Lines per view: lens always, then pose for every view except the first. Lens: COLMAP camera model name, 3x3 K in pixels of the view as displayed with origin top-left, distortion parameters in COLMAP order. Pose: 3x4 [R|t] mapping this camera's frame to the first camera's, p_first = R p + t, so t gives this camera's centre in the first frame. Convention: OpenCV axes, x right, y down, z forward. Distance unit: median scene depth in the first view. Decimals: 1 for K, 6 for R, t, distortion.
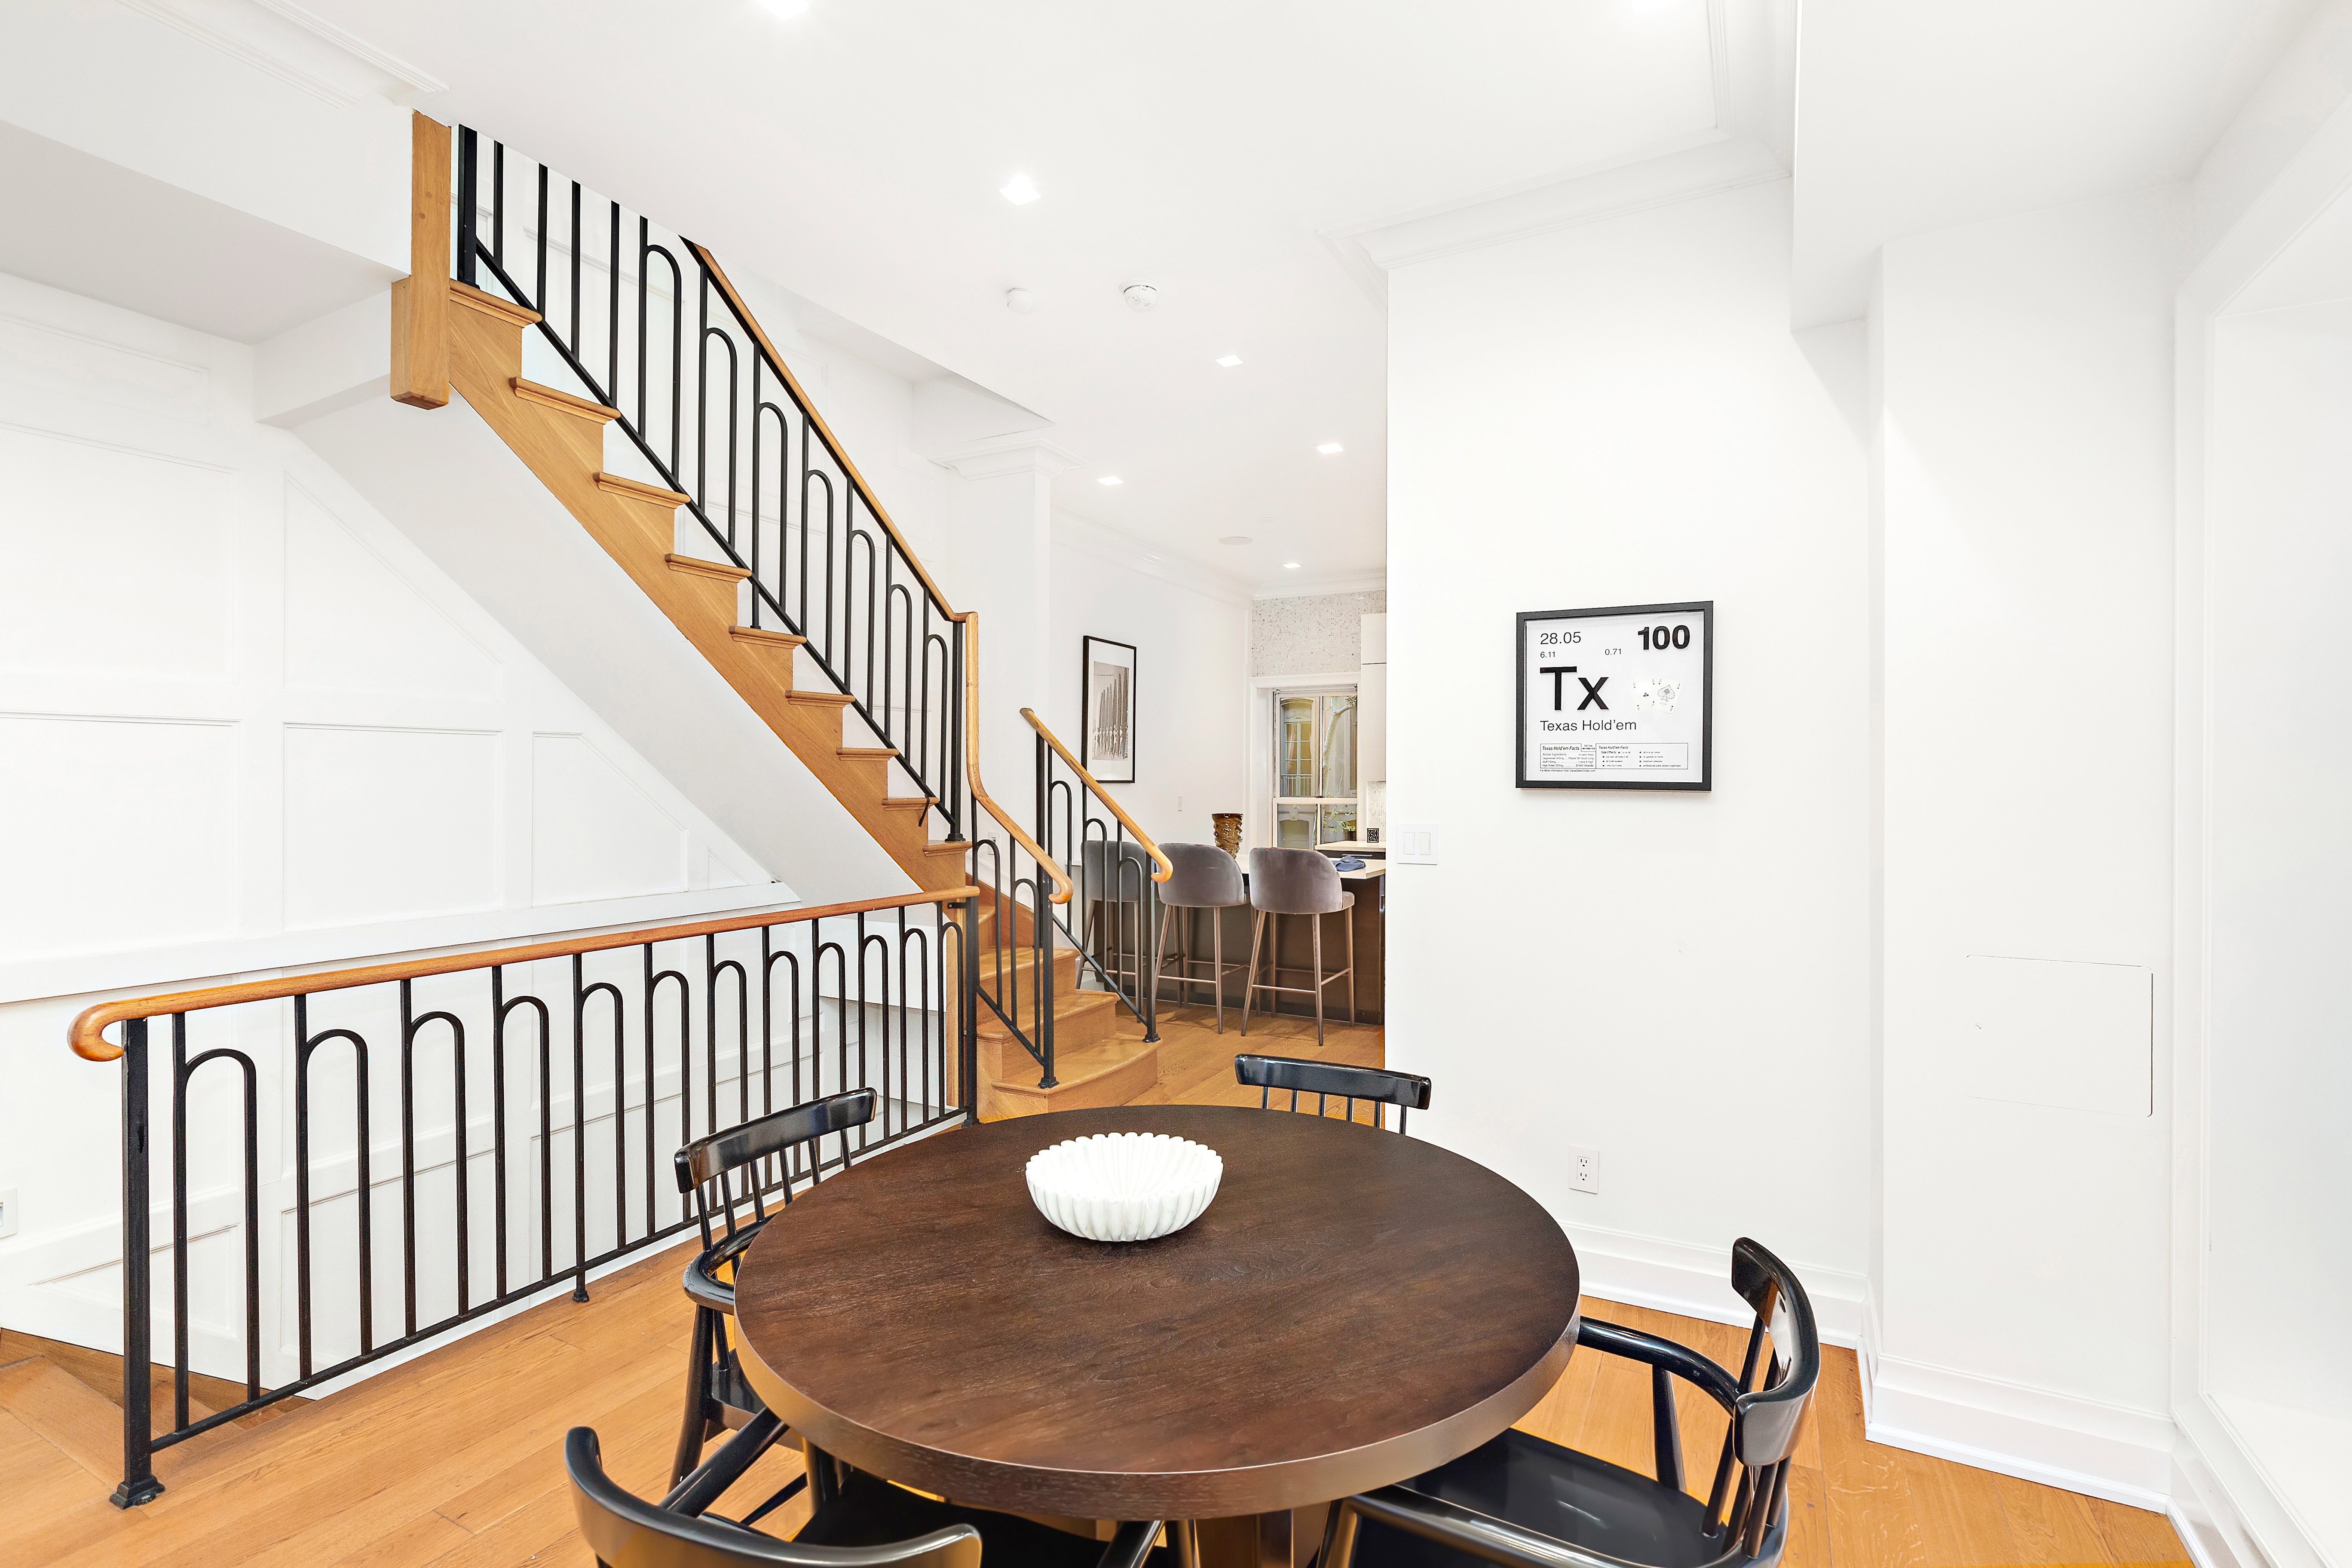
lens RADIAL K [[1057.6, 0, 1176.0], [0, 1057.6, 784.0], [0, 0, 1]] dist [-0.000212, -0.000640]
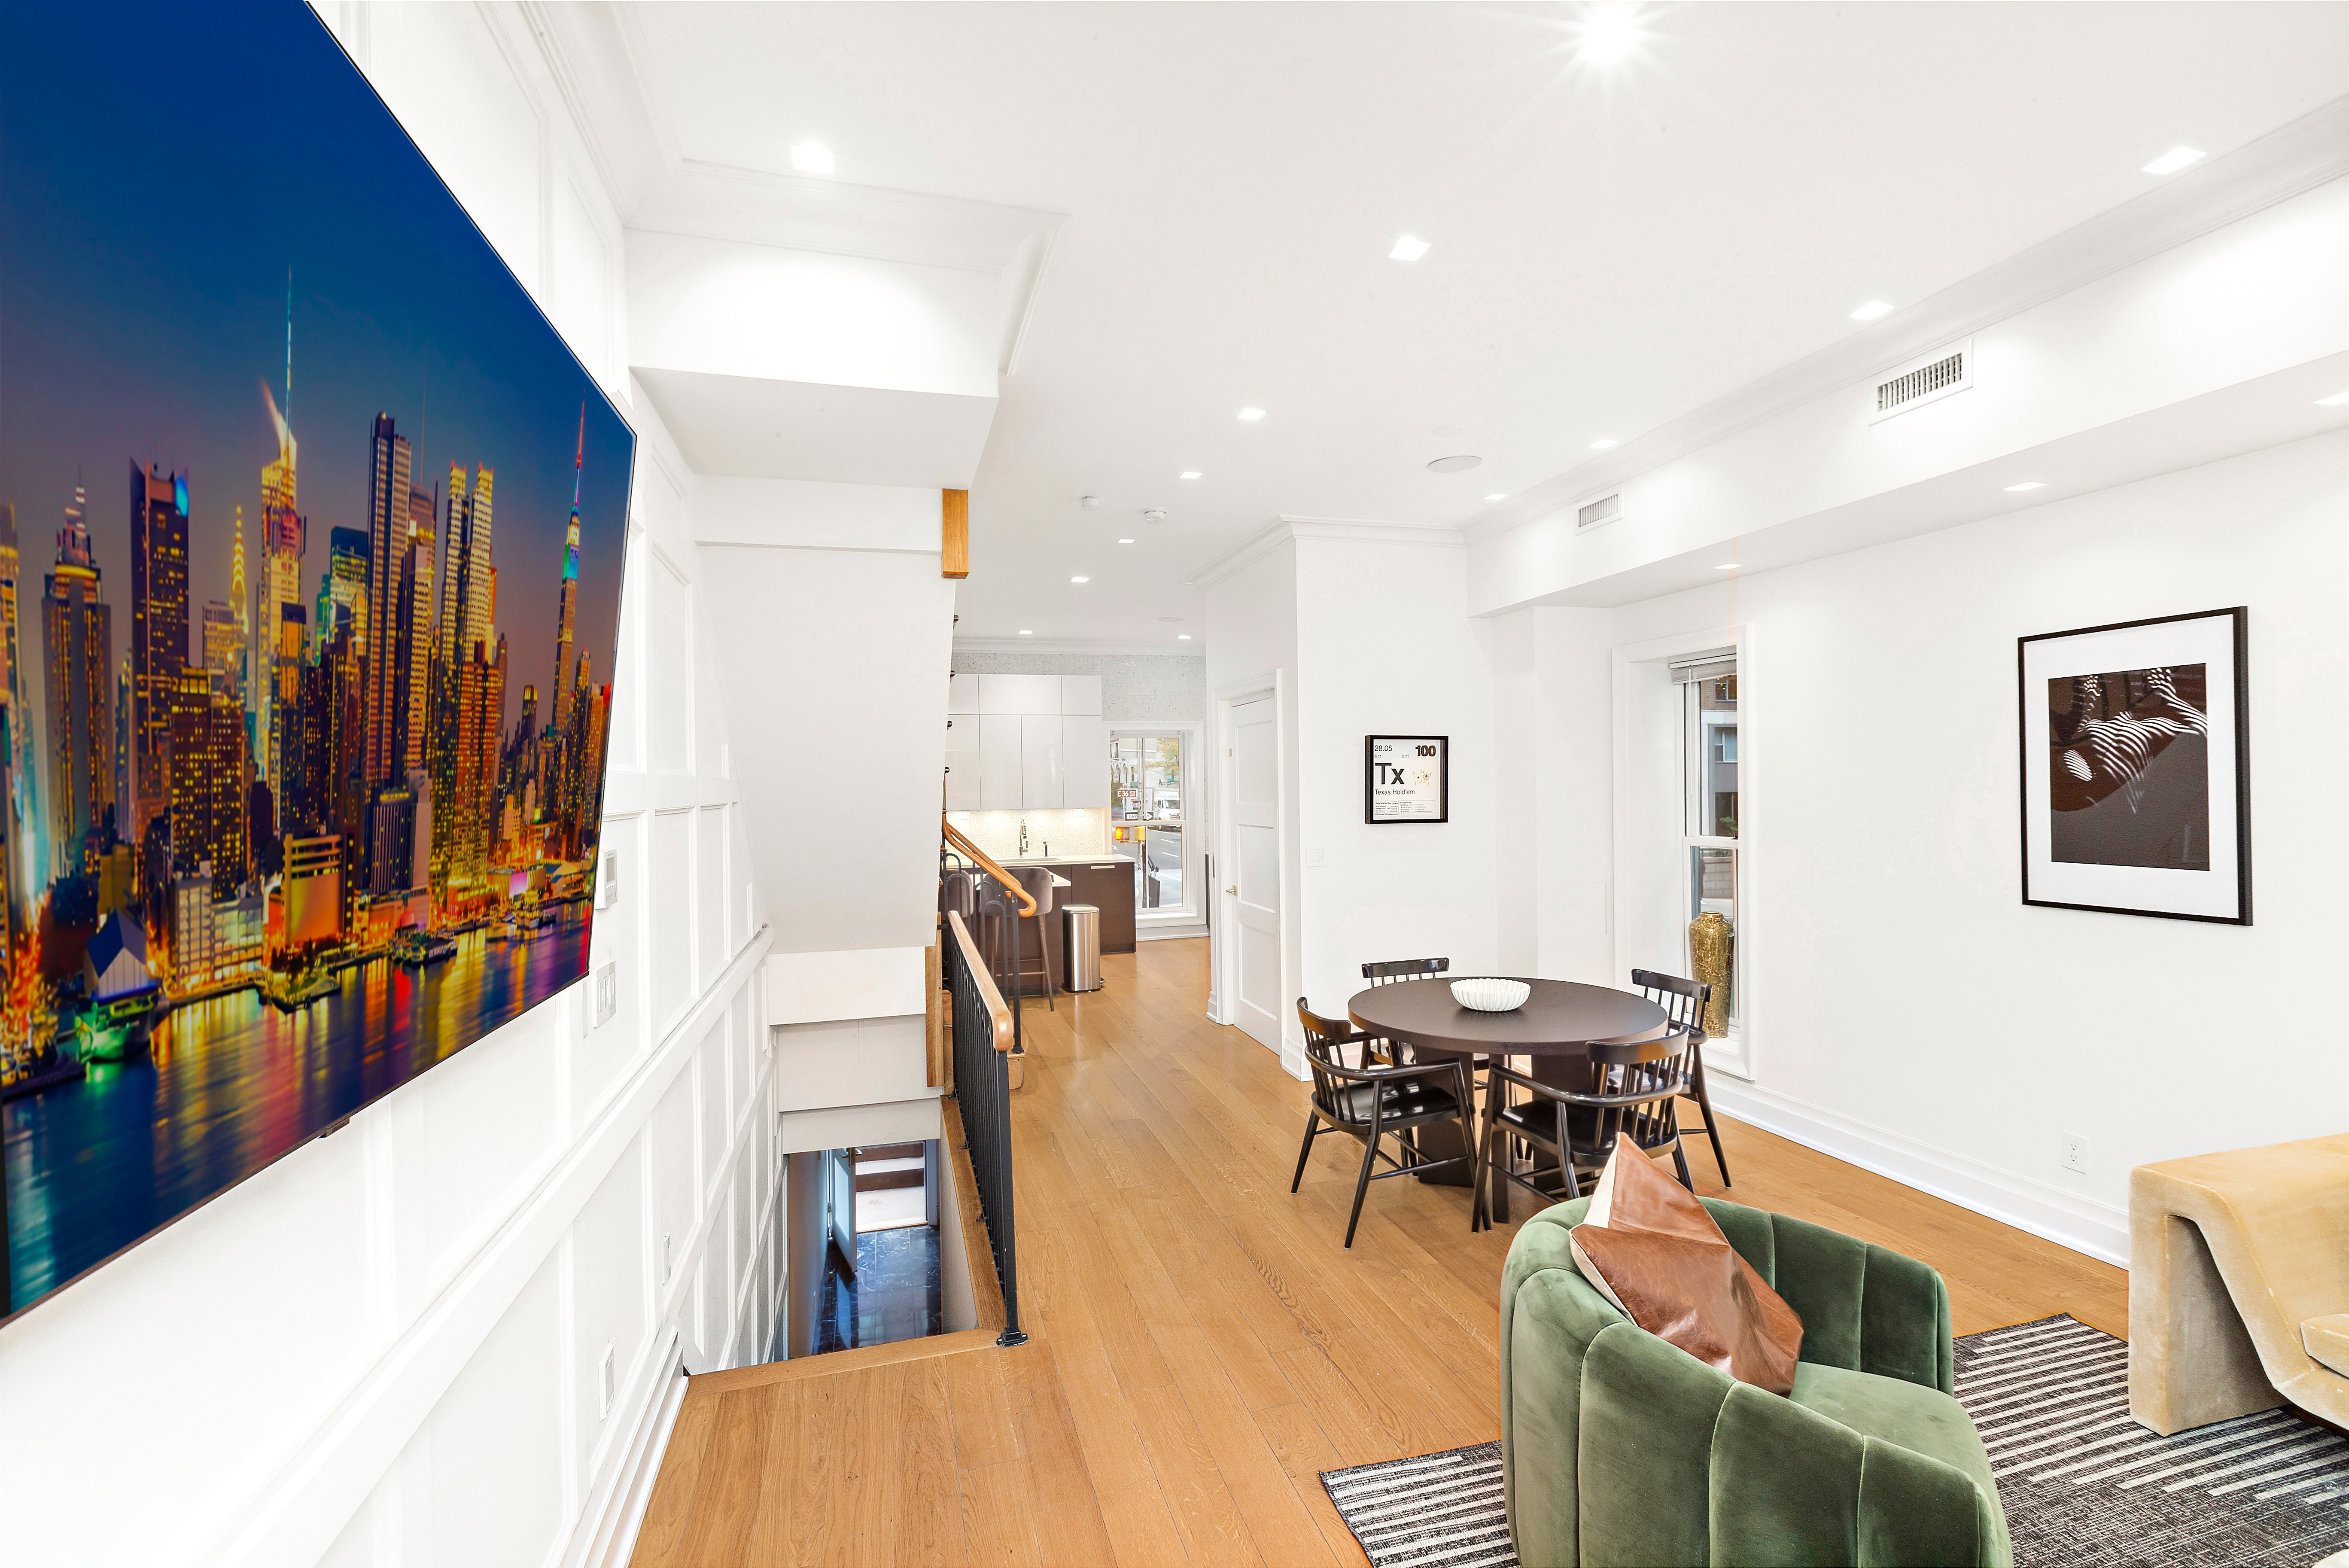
lens RADIAL K [[1056.3, 0, 1174.5], [0, 1056.3, 784.0], [0, 0, 1]] dist [-0.000212, -0.000640]
pose [[0.730998, -0.009926, 0.682307, -1.344726], [0.017168, 0.999845, -0.003848, -0.071610], [-0.682163, 0.014527, 0.731055, -0.201253]]
